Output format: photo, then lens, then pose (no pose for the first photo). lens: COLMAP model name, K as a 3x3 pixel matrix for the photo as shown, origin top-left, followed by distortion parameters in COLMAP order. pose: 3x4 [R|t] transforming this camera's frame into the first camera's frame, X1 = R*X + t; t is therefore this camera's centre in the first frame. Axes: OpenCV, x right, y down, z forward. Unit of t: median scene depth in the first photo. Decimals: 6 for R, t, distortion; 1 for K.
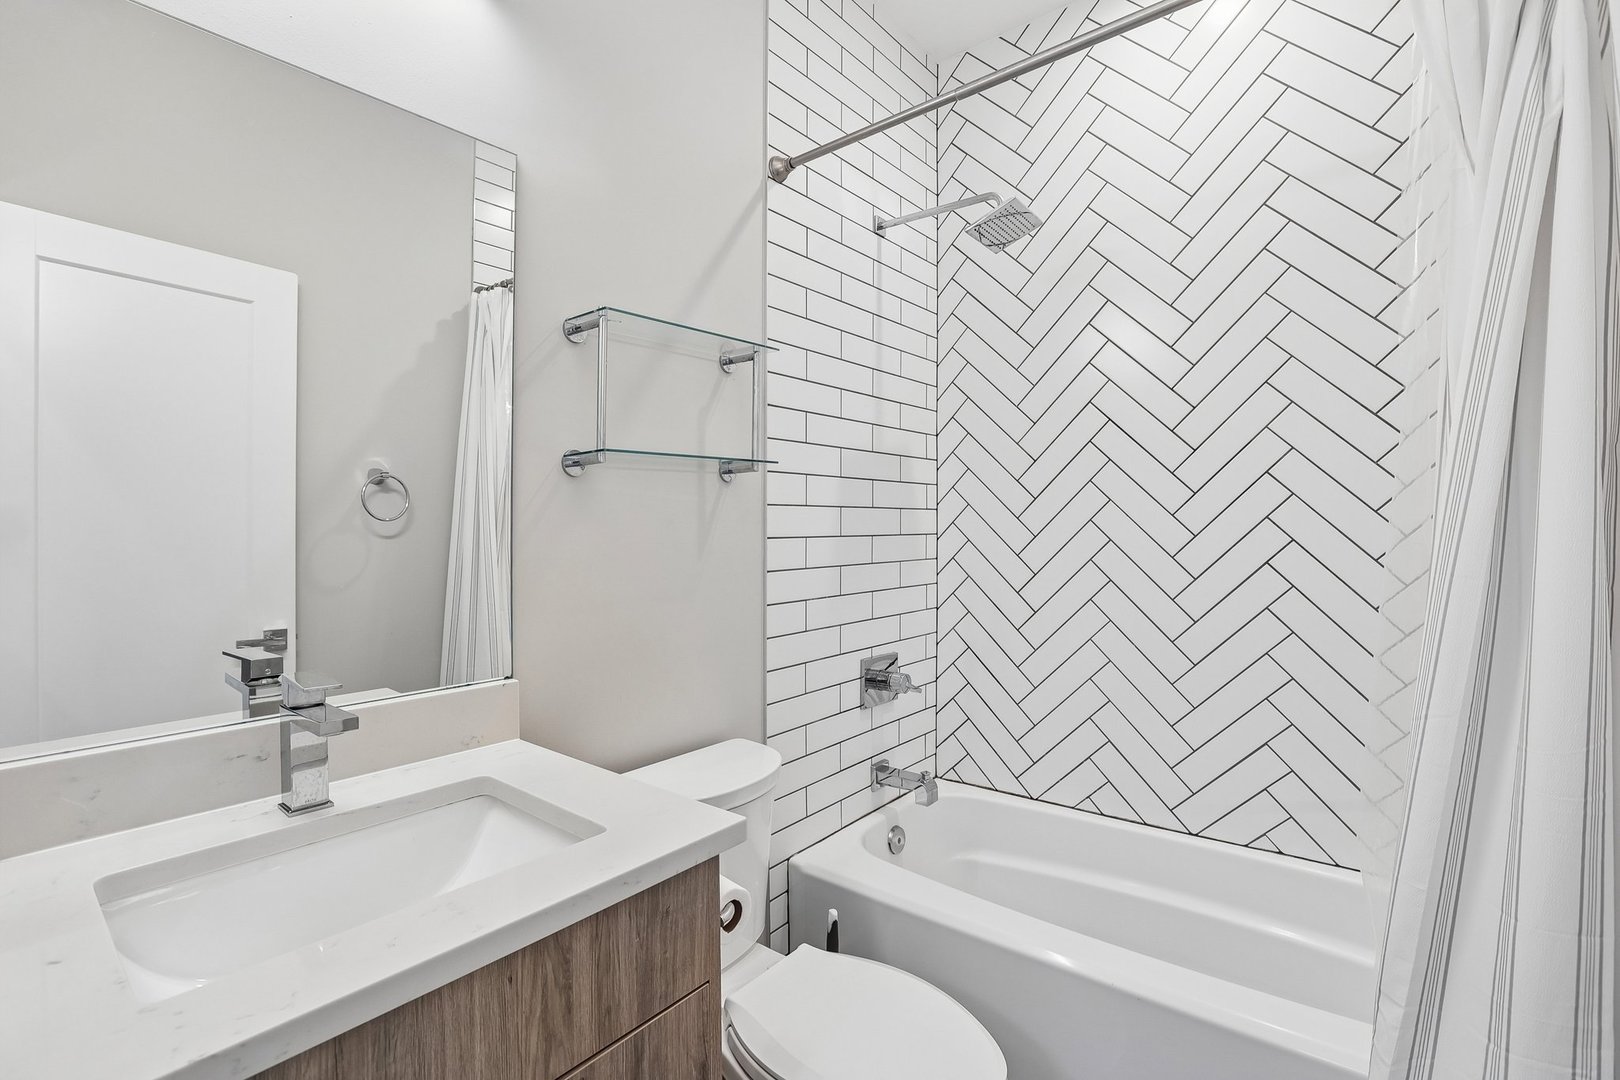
lens RADIAL K [[735.9, 0, 798.7], [0, 735.9, 533.9], [0, 0, 1]] dist [-0.050875, 0.026268]
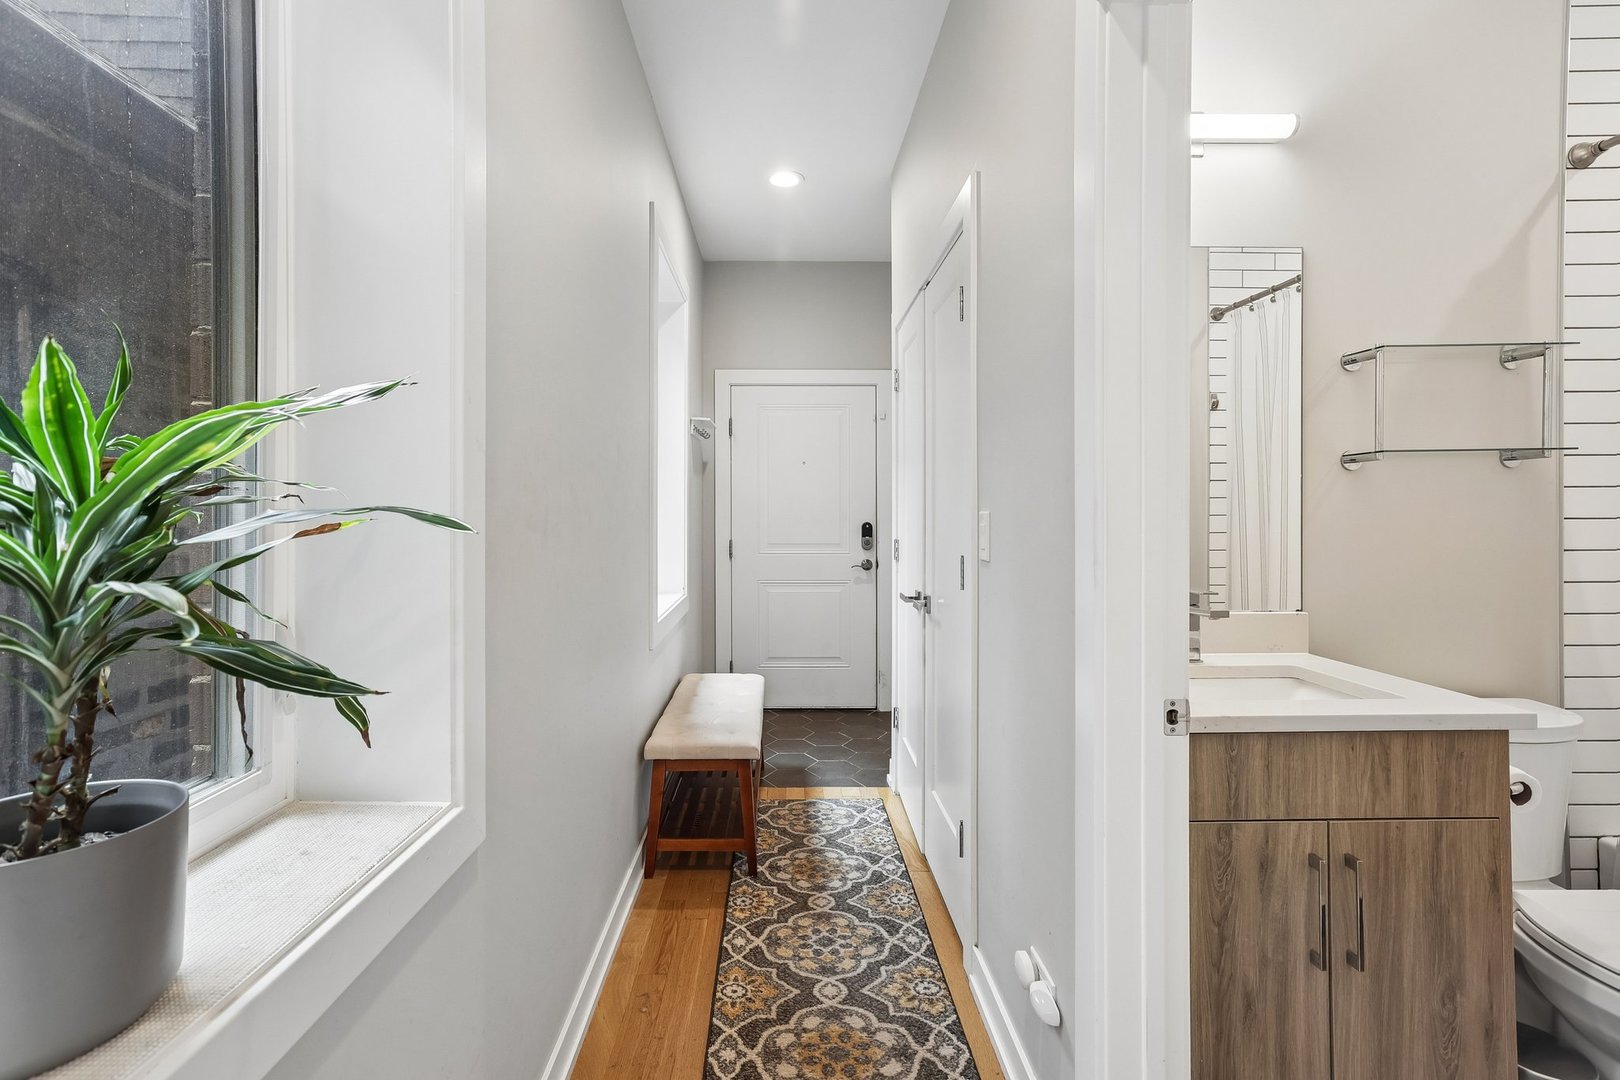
lens RADIAL K [[719.1, 0, 797.7], [0, 719.1, 512.1], [0, 0, 1]] dist [-0.027578, 0.015418]
pose [[0.641702, -0.003047, -0.766948, 0.041992], [-0.008935, 0.999895, -0.011448, 0.021966], [0.766902, 0.014199, 0.641608, -0.612101]]
